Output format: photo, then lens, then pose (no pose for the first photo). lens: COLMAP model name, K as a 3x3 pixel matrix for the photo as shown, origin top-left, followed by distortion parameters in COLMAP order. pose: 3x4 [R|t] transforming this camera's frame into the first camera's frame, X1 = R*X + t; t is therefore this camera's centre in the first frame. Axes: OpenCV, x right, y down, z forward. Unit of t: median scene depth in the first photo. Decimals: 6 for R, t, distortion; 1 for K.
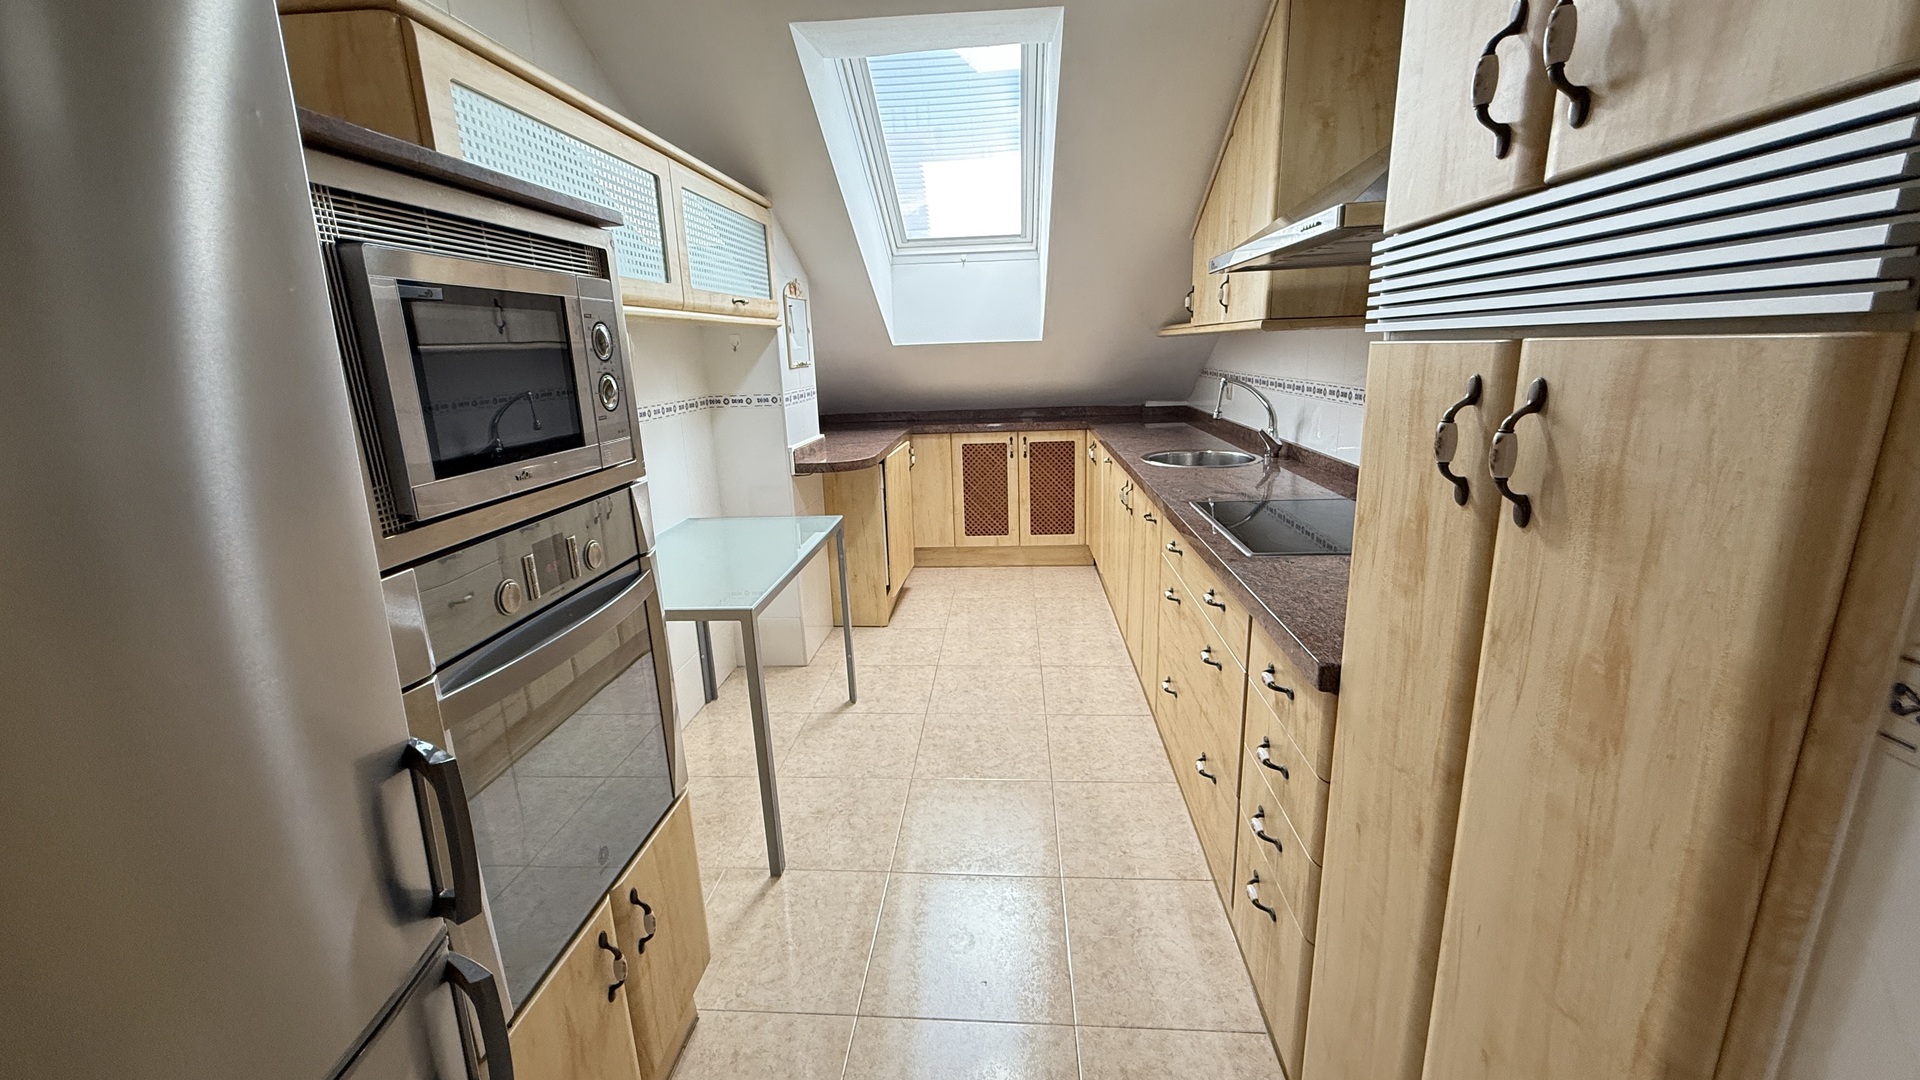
lens RADIAL K [[761.1, 0, 953.4], [0, 761.1, 540.9], [0, 0, 1]] dist [0.000590, -0.000281]
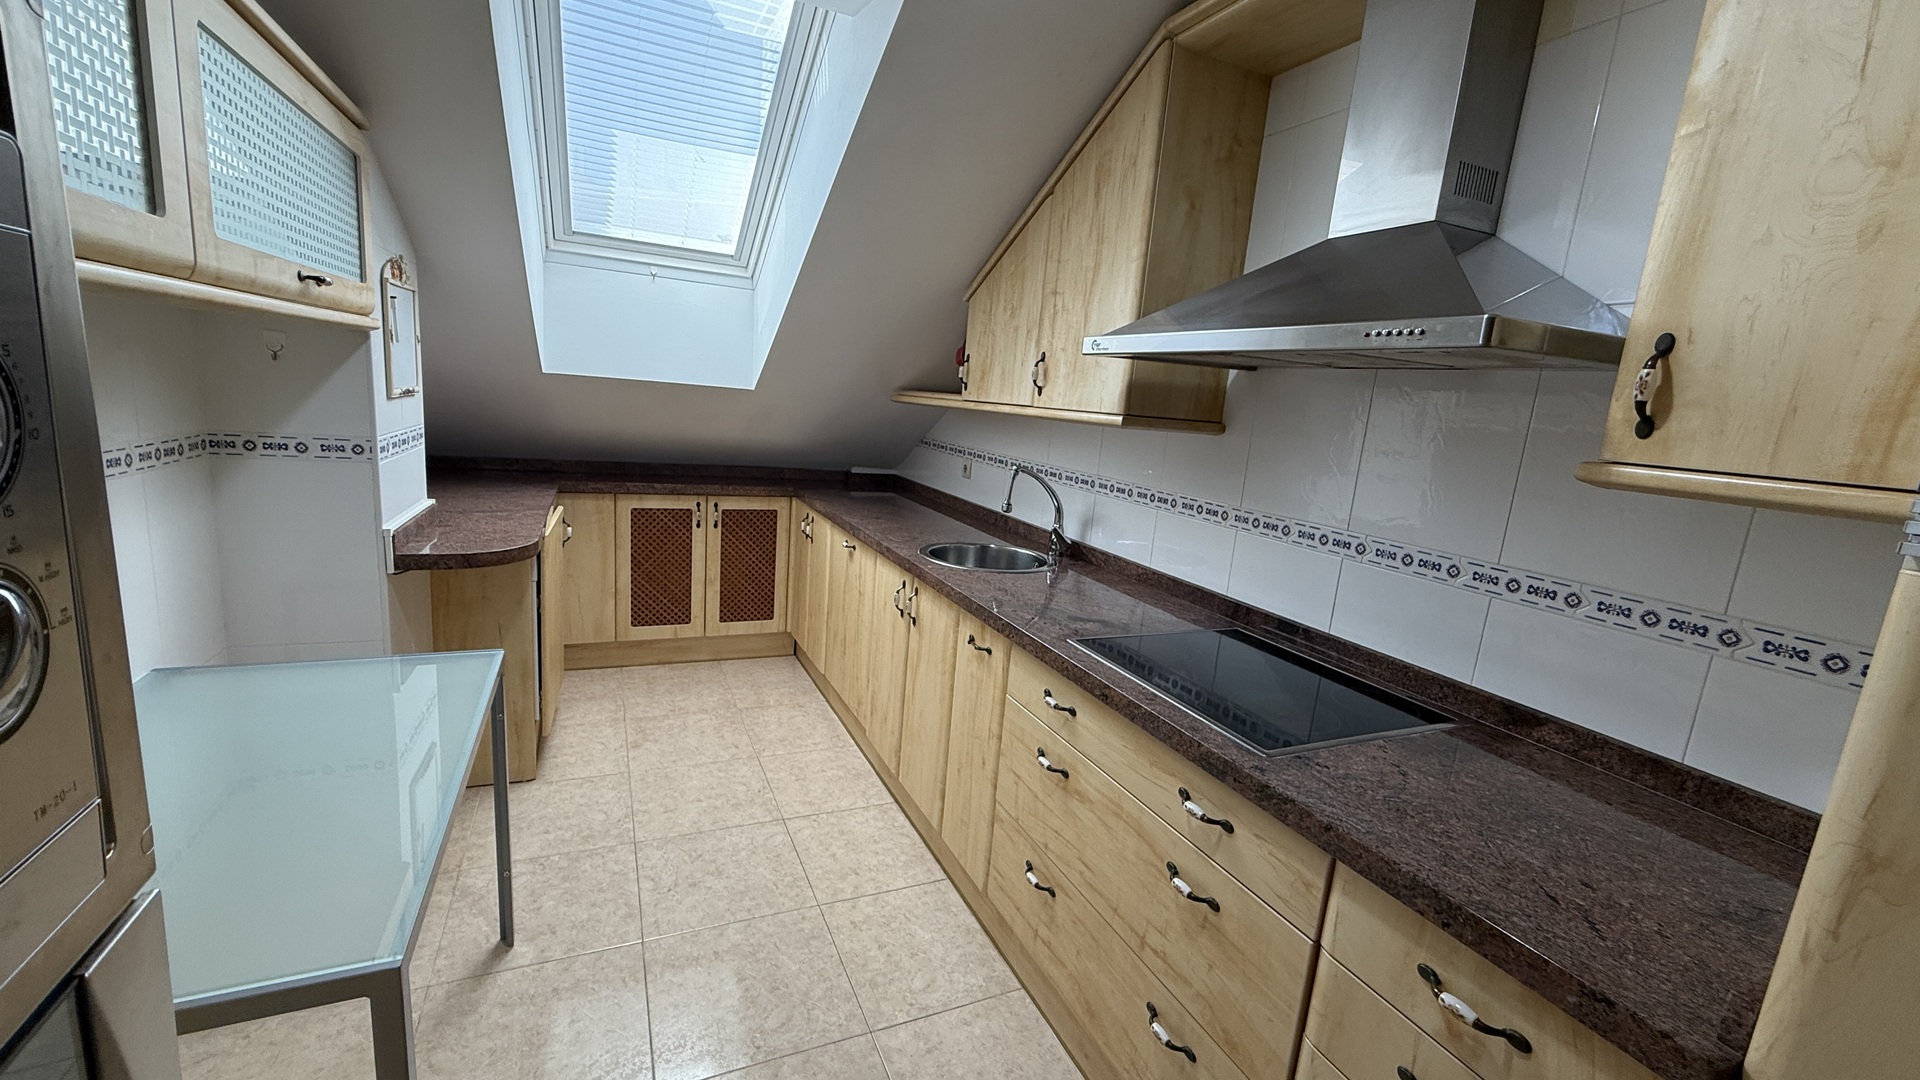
lens RADIAL K [[761.1, 0, 953.4], [0, 761.1, 540.9], [0, 0, 1]] dist [0.000590, -0.000281]
pose [[0.870286, 0.013475, 0.492363, -0.103819], [0.011317, 0.998815, -0.047339, -0.068250], [-0.492417, 0.046771, 0.869102, 0.220236]]
